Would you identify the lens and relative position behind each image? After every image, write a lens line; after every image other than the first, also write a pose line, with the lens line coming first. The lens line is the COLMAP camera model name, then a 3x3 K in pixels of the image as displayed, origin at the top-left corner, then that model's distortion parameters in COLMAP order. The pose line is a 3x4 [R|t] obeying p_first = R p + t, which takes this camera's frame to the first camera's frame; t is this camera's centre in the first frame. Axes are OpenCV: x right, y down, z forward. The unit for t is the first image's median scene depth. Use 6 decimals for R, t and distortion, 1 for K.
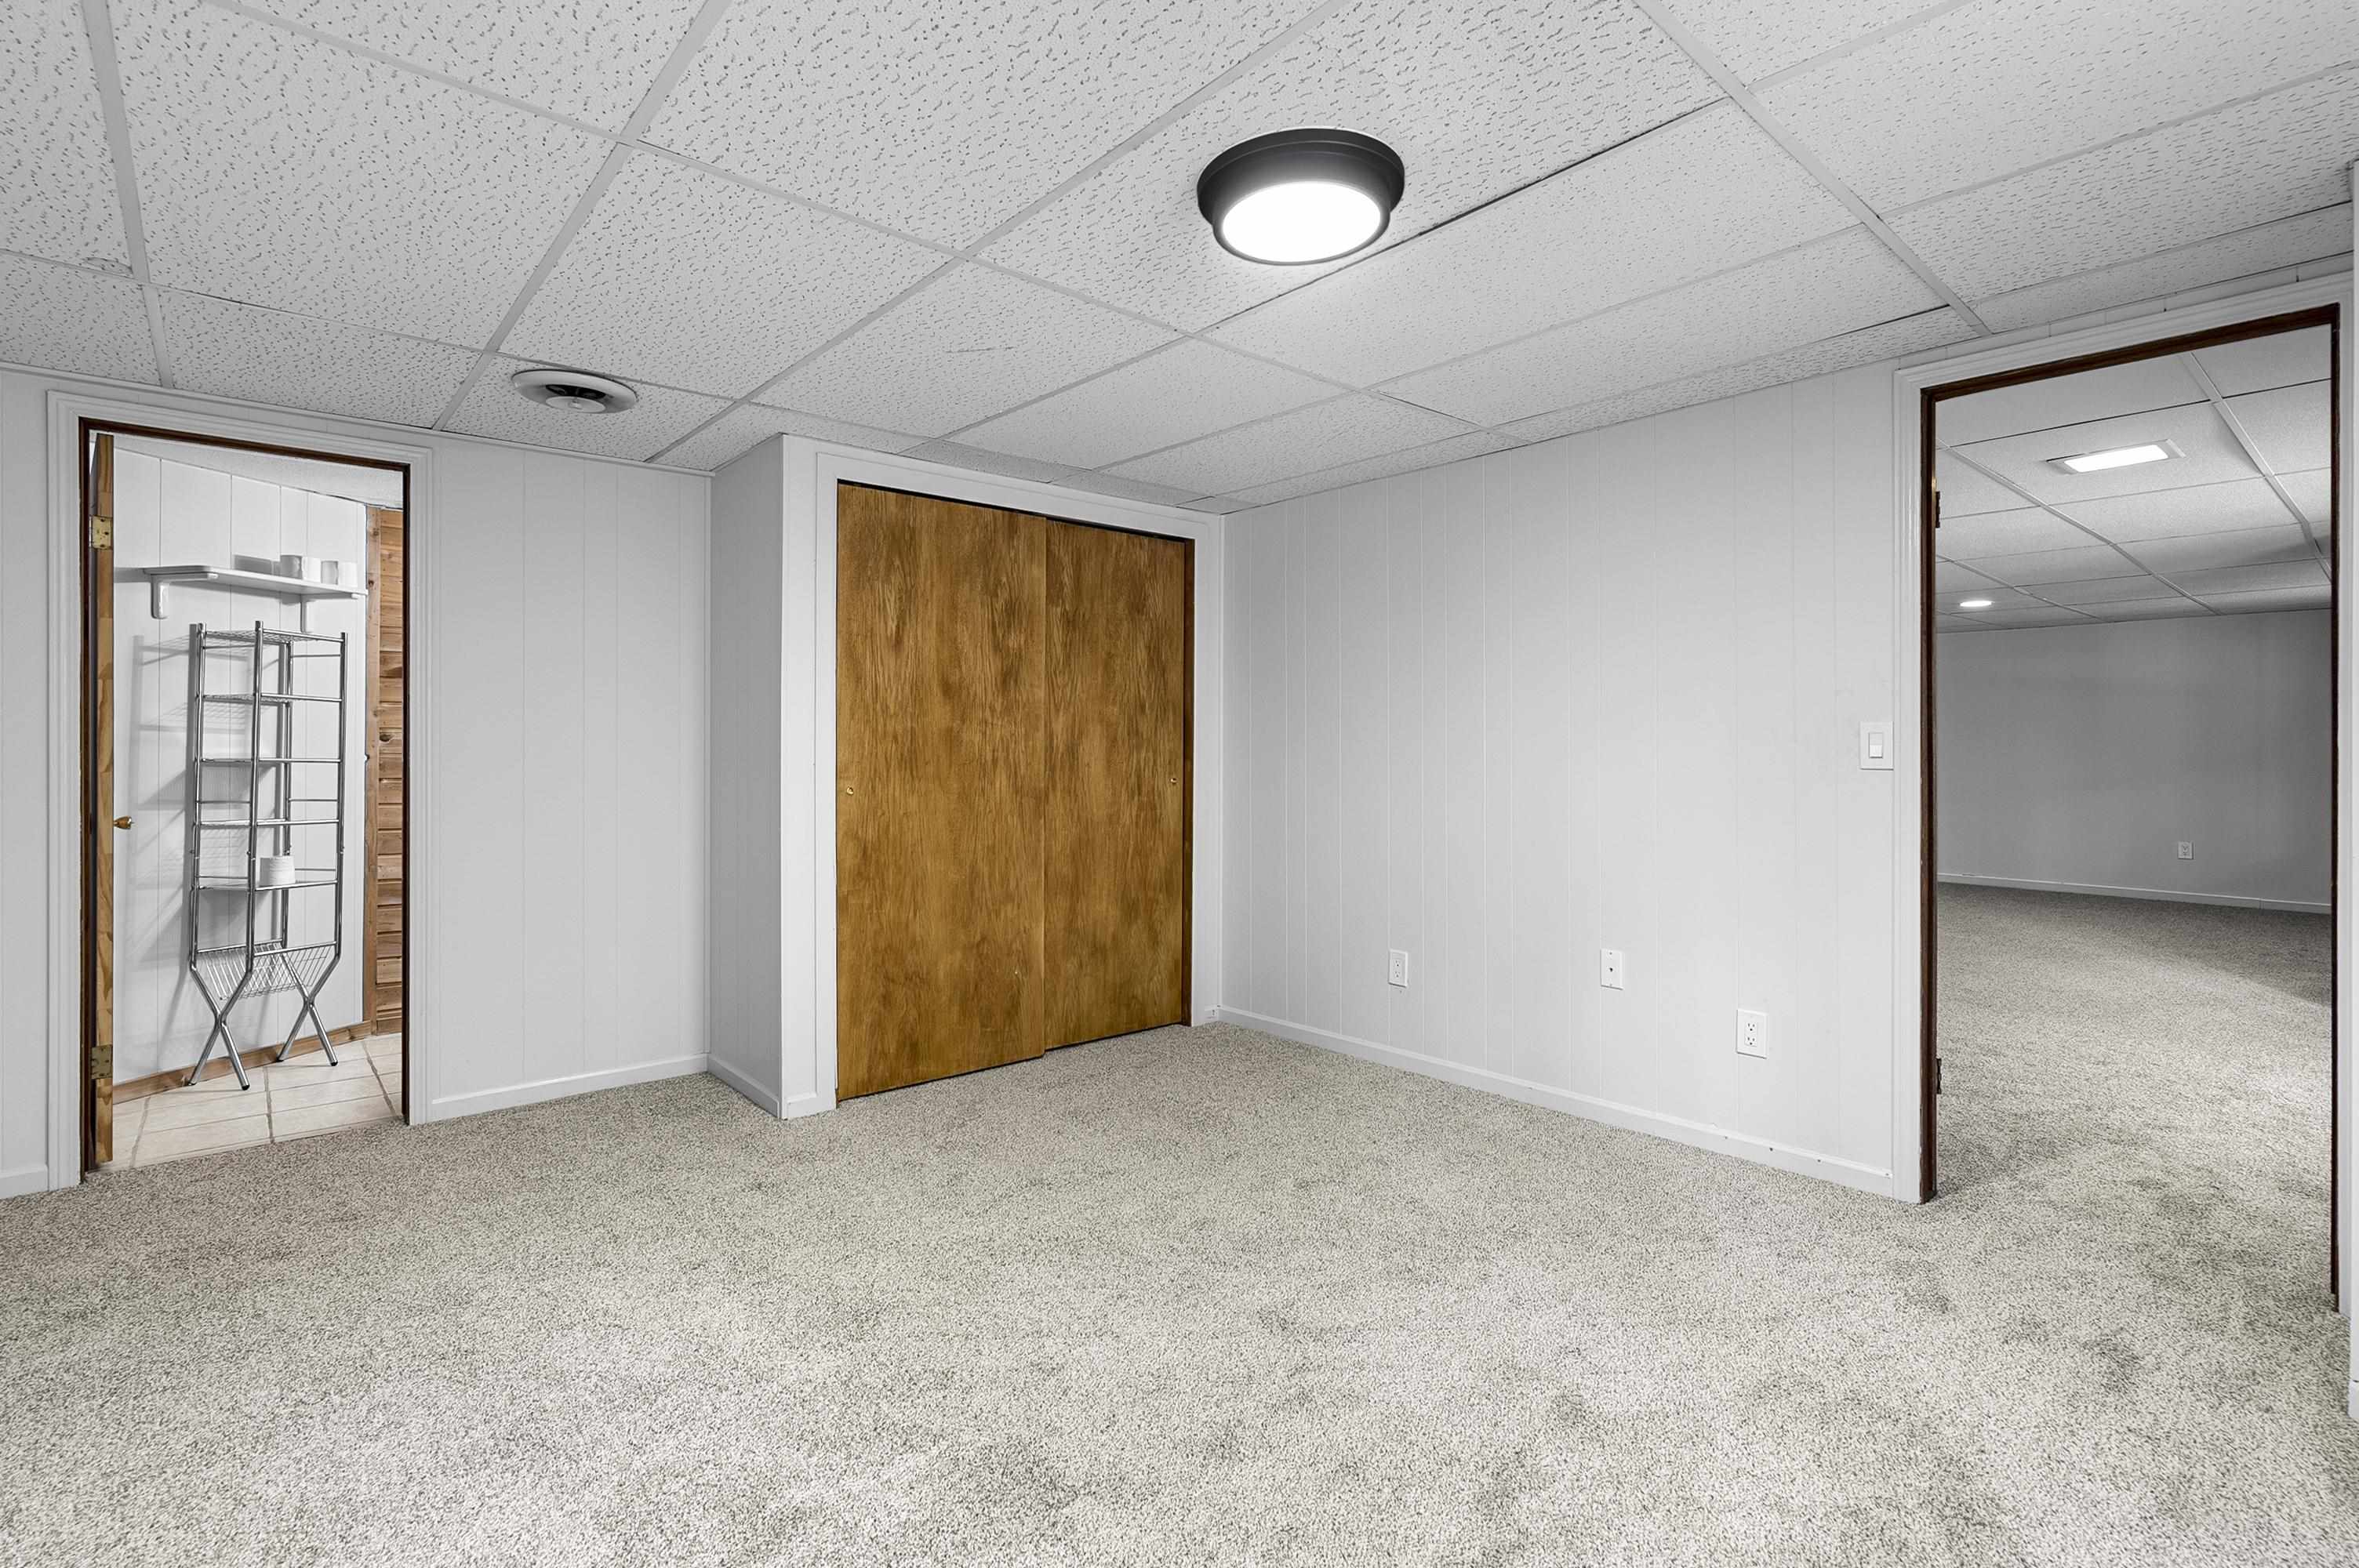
lens RADIAL K [[1091.6, 0, 1192.5], [0, 1091.6, 757.7], [0, 0, 1]] dist [-0.001313, 0.000378]
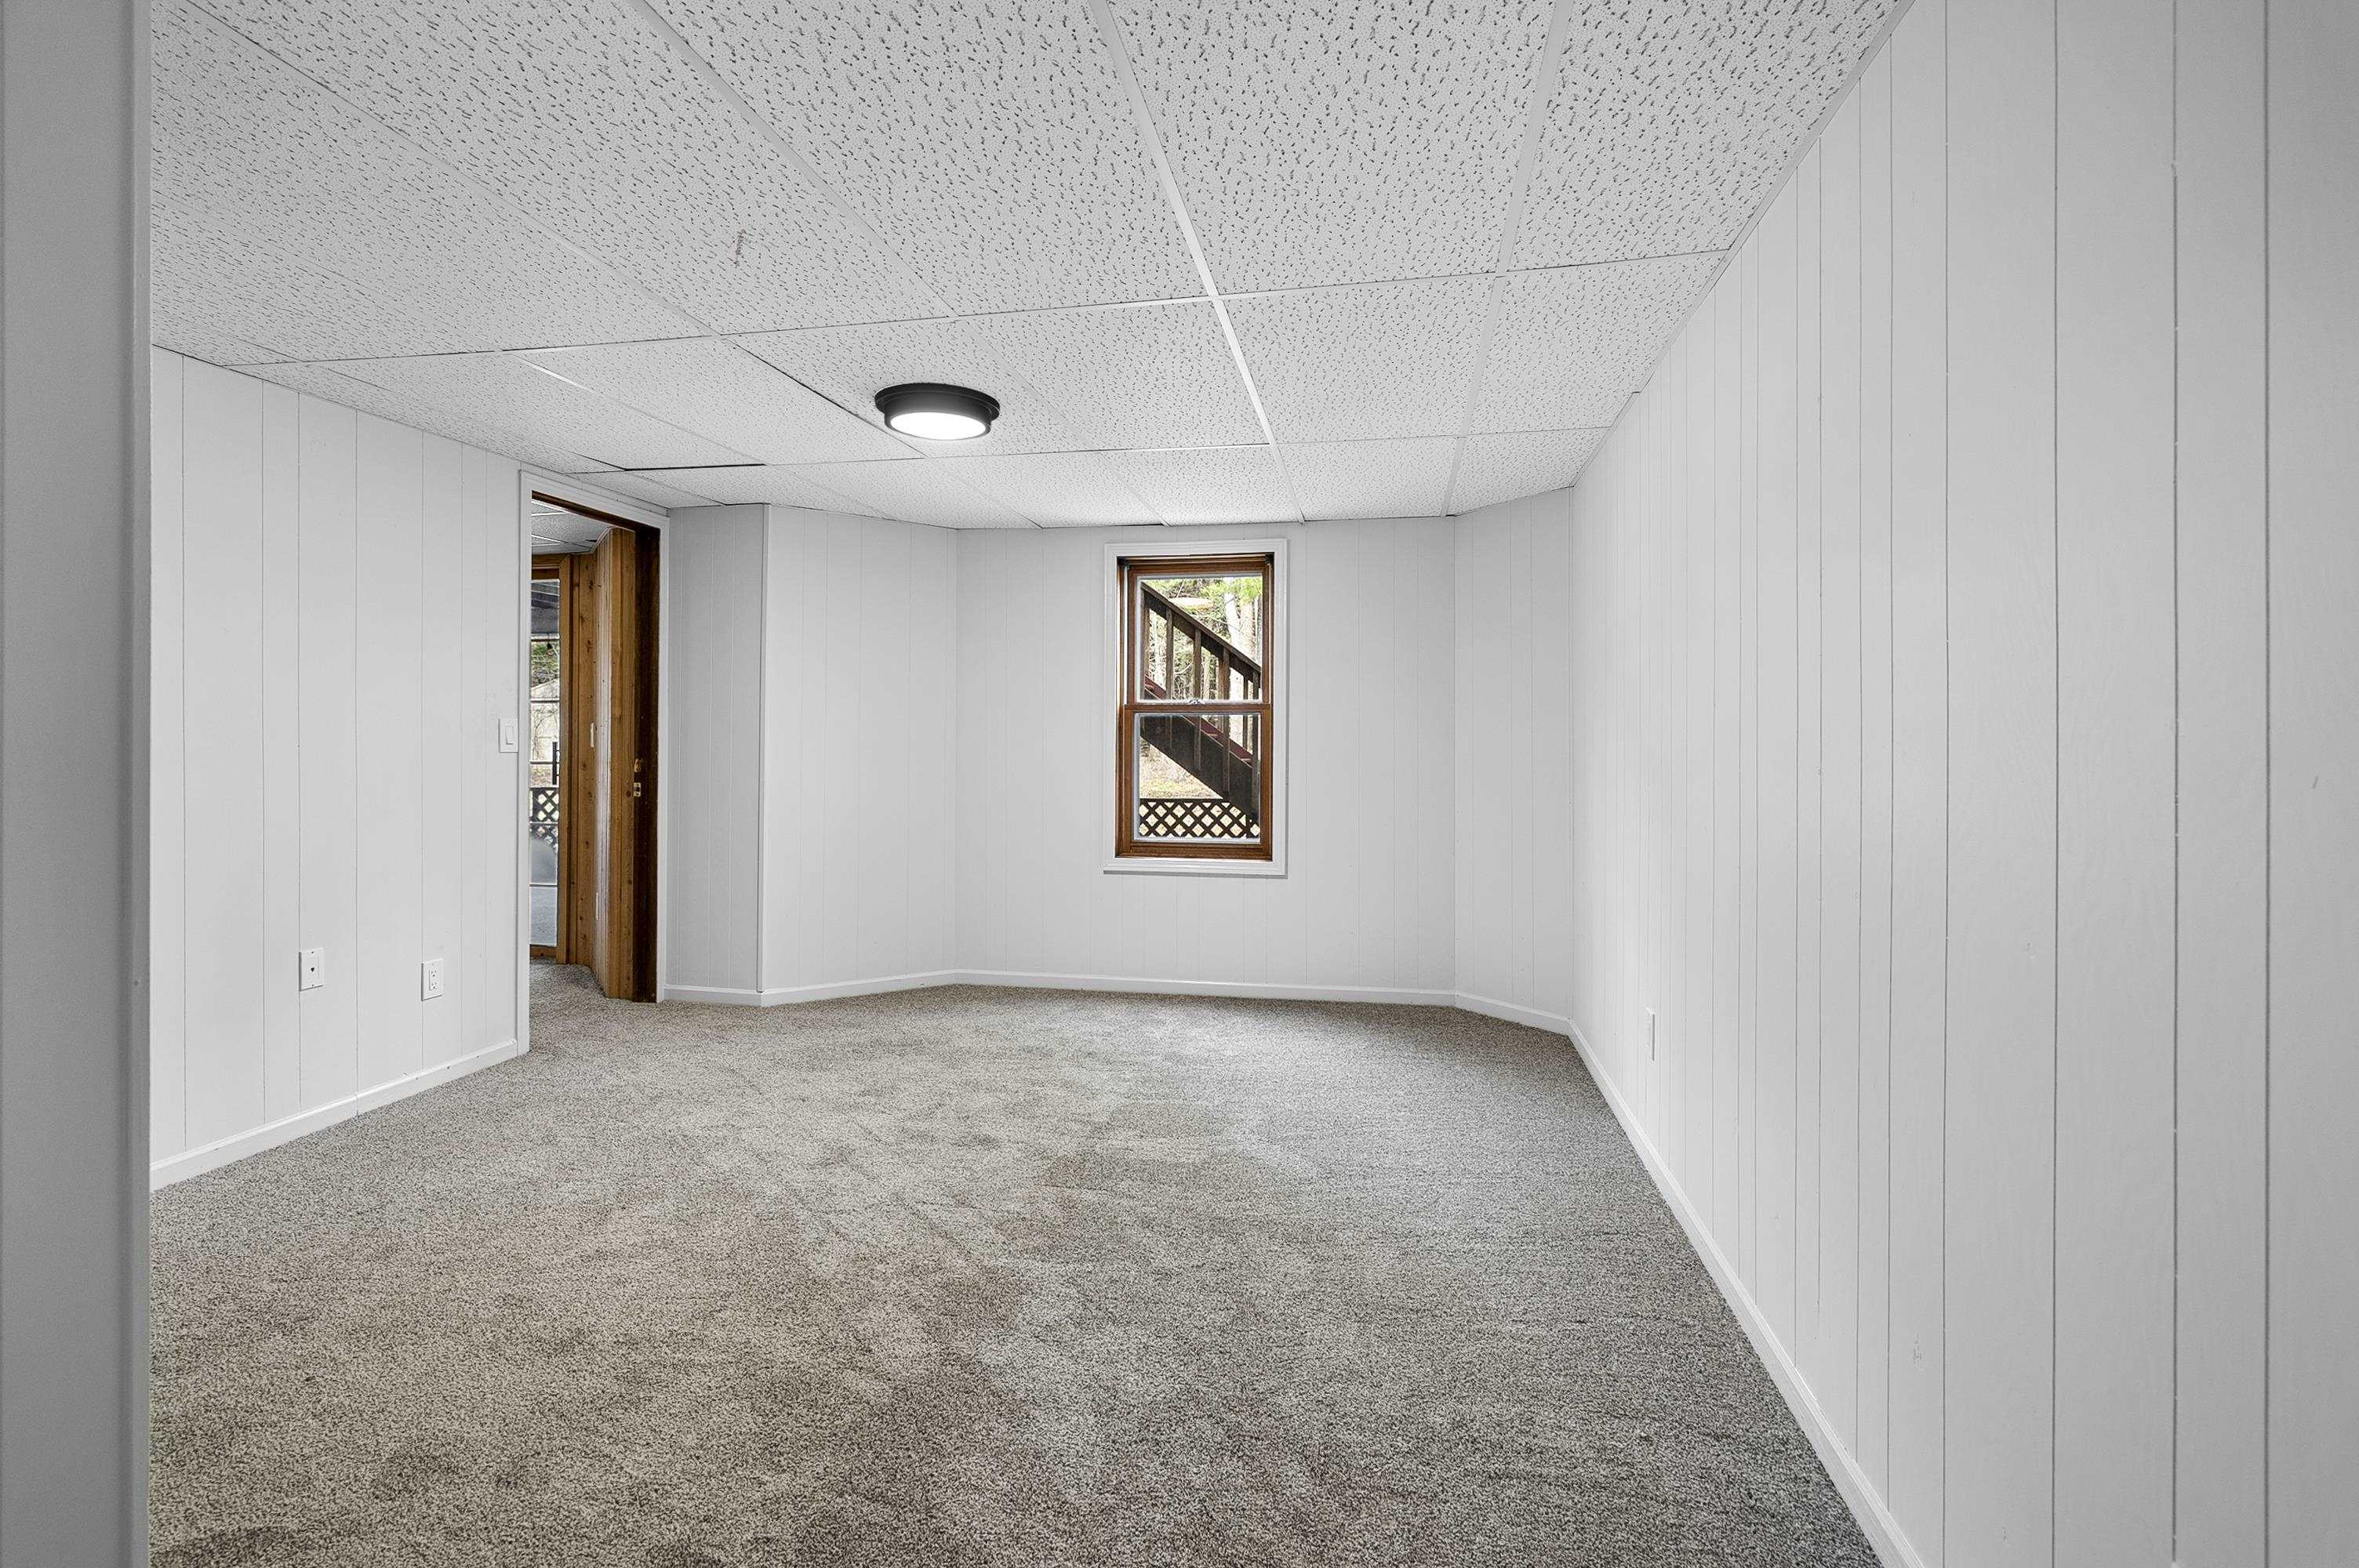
lens RADIAL K [[1091.6, 0, 1192.5], [0, 1091.6, 757.7], [0, 0, 1]] dist [-0.001313, 0.000378]
pose [[-0.622436, 0.002895, 0.782666, -0.838462], [0.007418, 0.999970, 0.002201, 0.012830], [-0.782636, 0.007176, -0.622439, 0.990897]]
